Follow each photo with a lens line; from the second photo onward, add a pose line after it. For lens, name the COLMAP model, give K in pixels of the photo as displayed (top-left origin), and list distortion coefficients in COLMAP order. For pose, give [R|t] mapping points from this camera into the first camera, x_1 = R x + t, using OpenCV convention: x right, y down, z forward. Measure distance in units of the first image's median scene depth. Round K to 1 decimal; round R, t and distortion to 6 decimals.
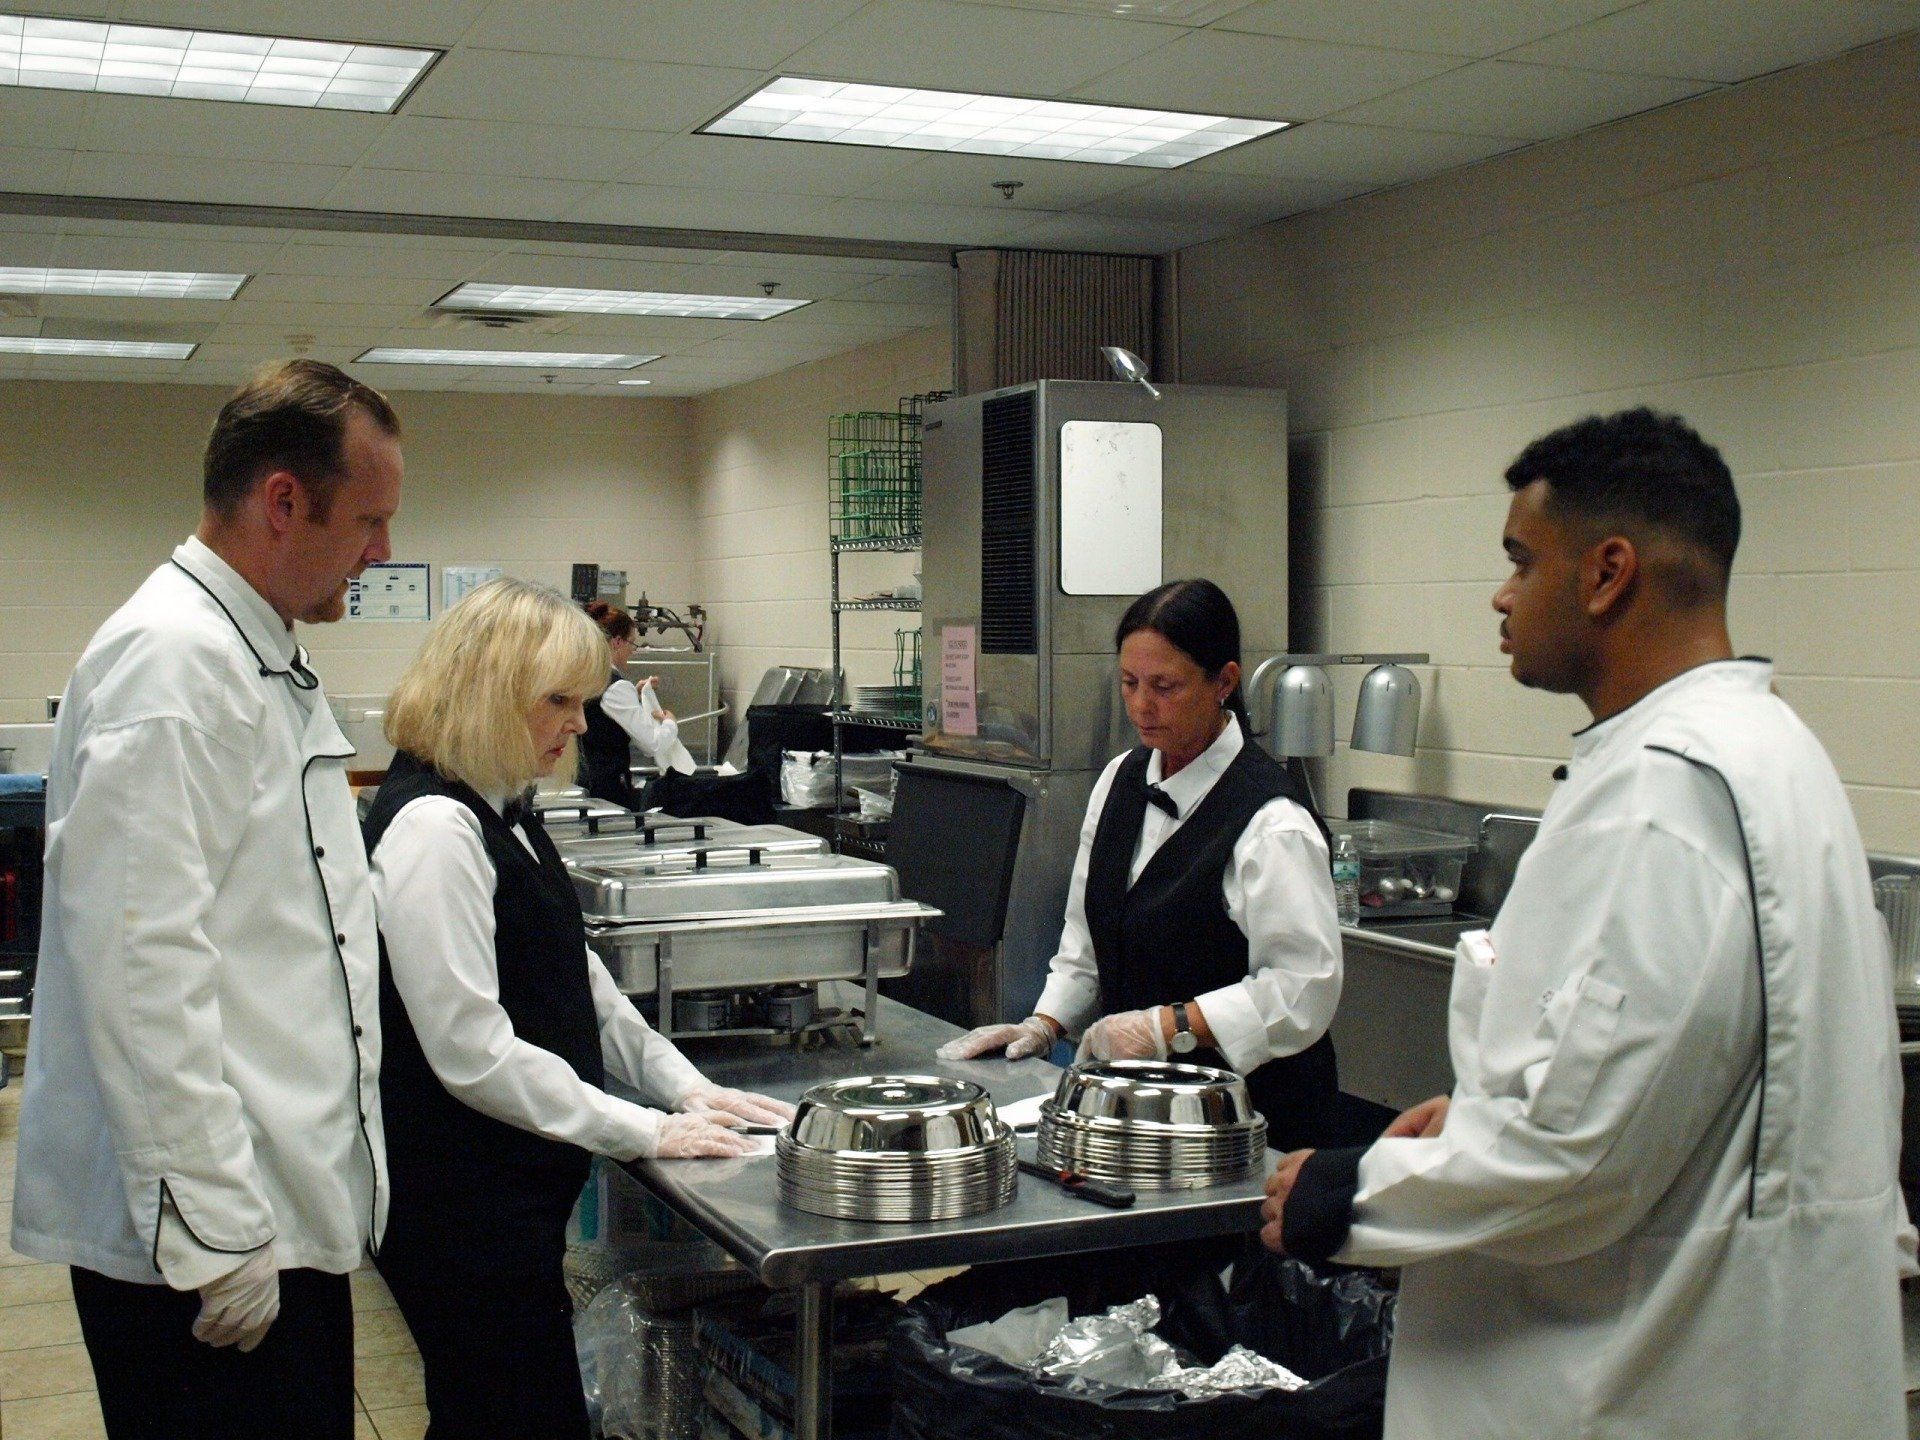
lens RADIAL K [[2122.7, 0, 957.3], [0, 2122.7, 736.3], [0, 0, 1]] dist [-0.152143, 0.000000]
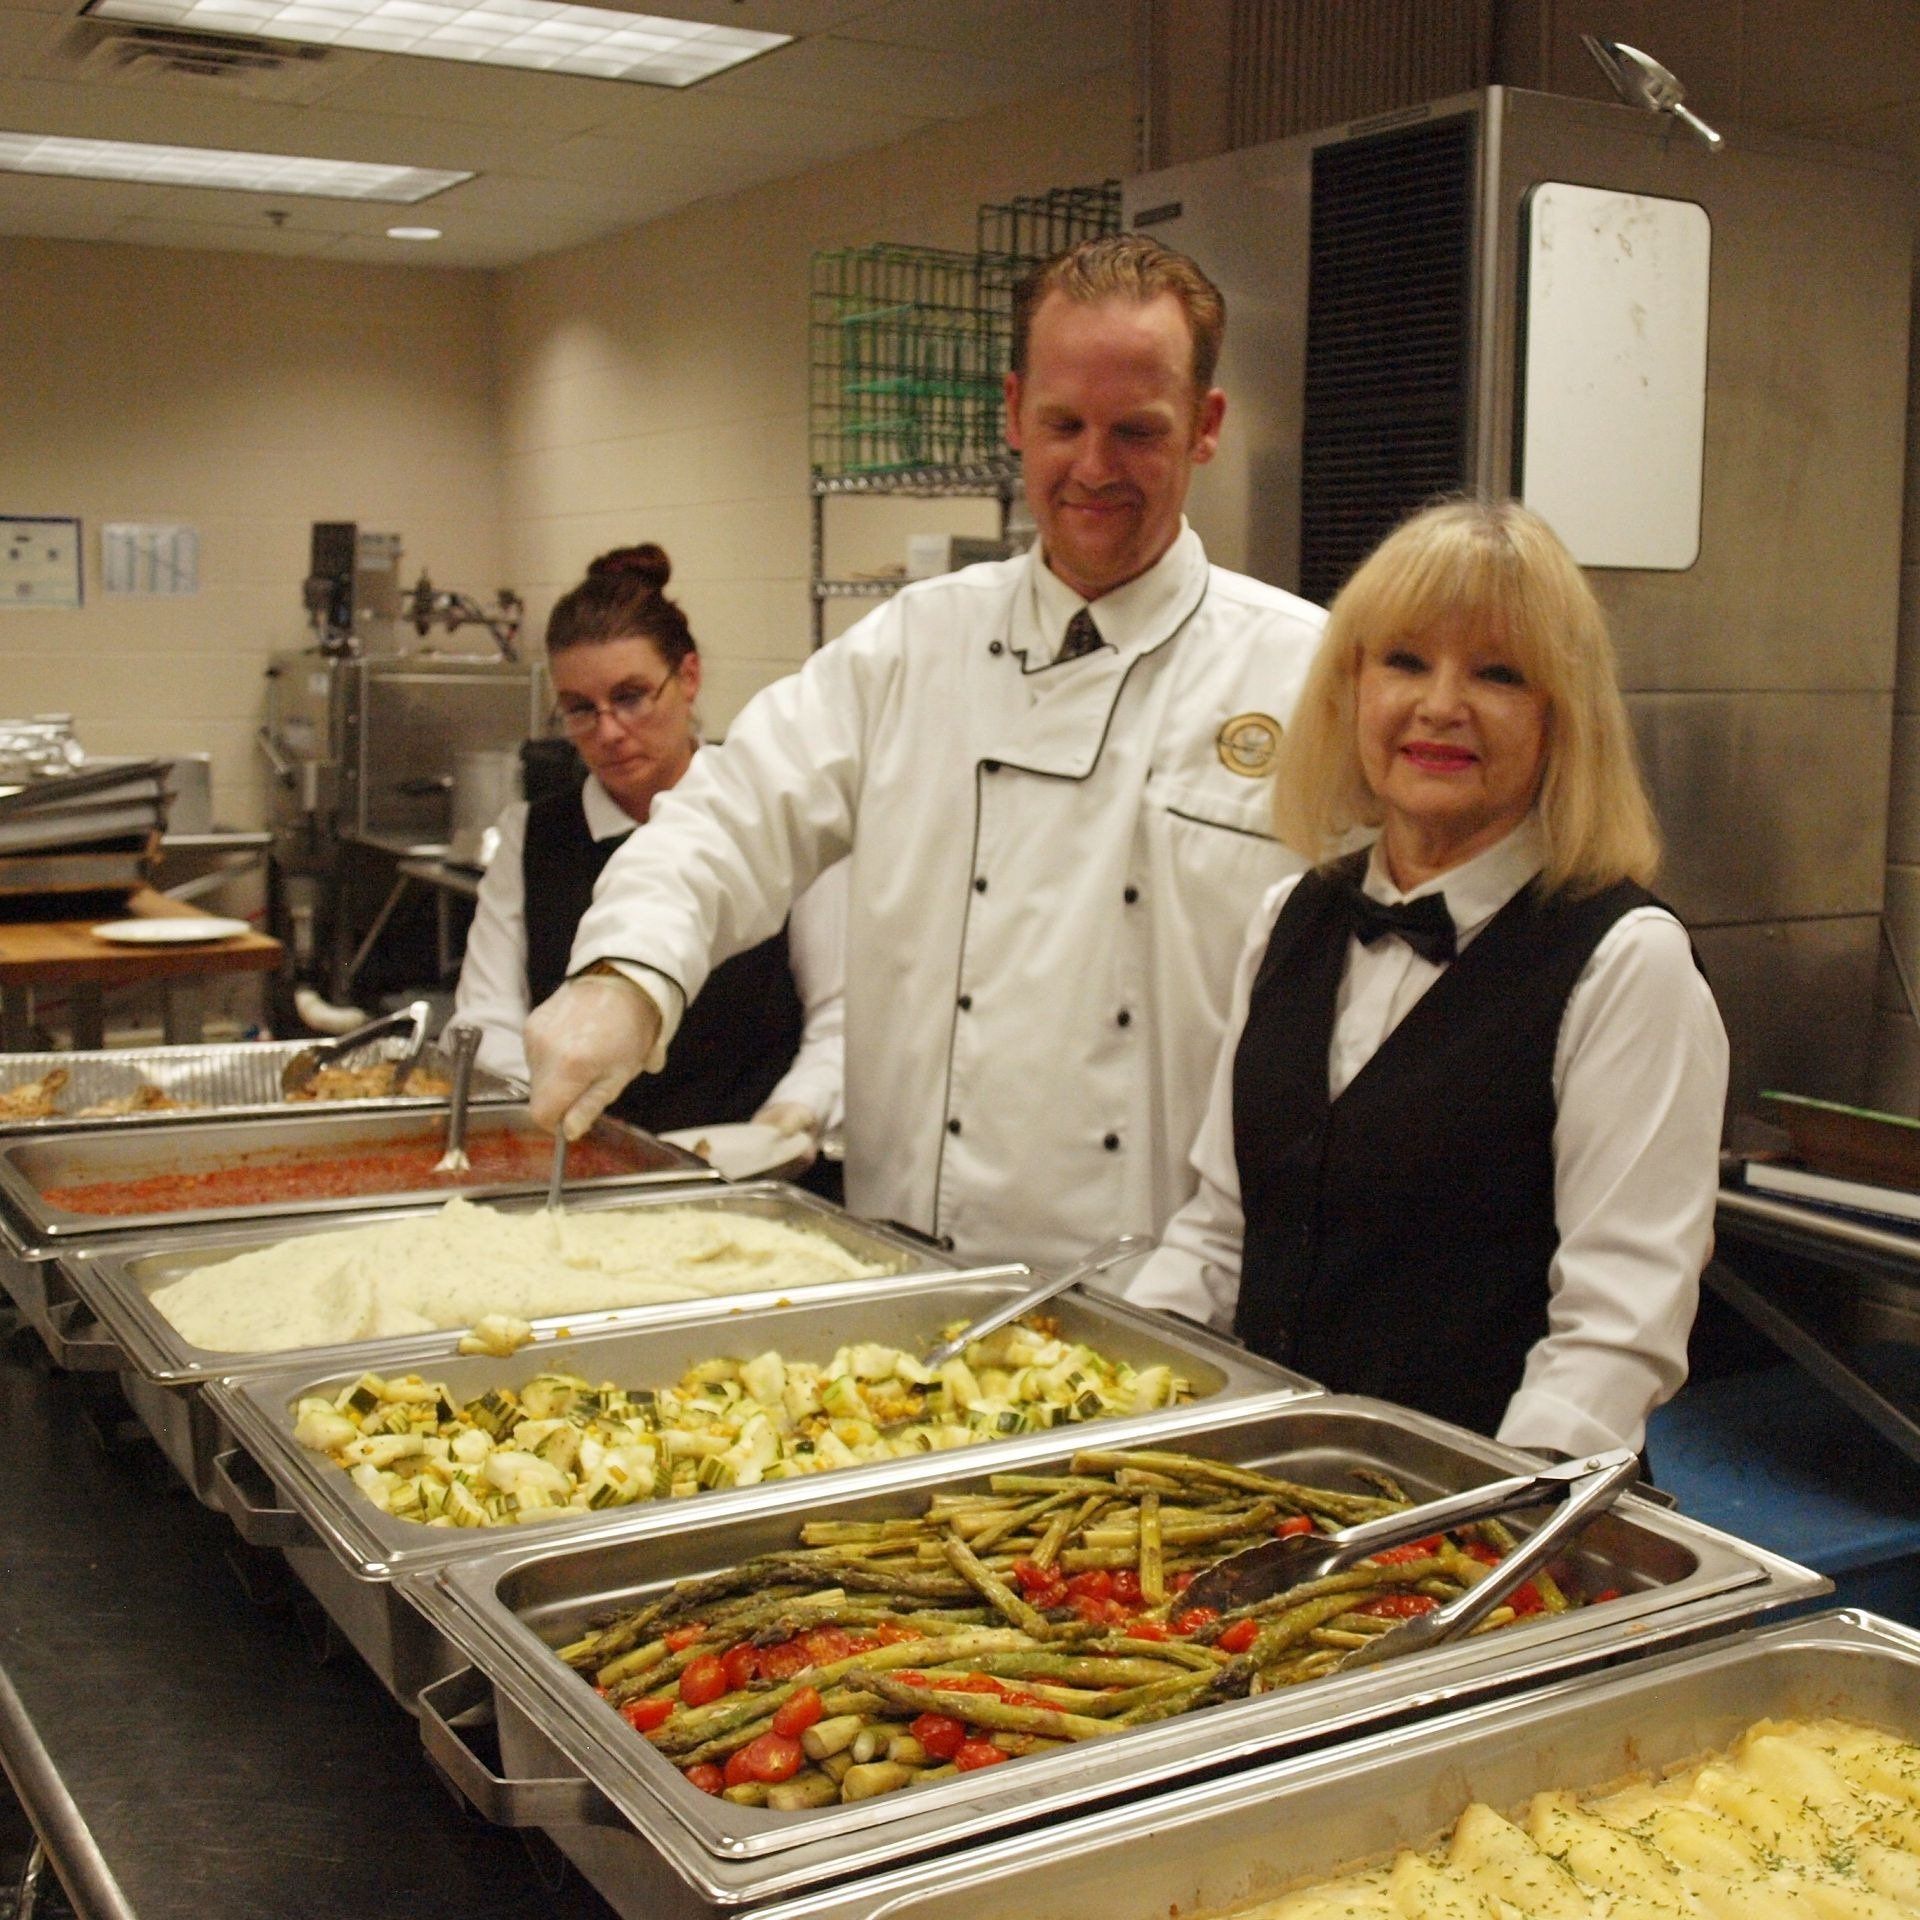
lens RADIAL K [[2514.1, 0, 1051.9], [0, 2514.1, 975.5], [0, 0, 1]] dist [-0.071634, 0.000000]
pose [[0.991993, 0.000911, 0.126292, -0.112757], [-0.011469, 0.996492, 0.082895, -0.019835], [-0.125773, -0.083680, 0.988524, 0.432041]]
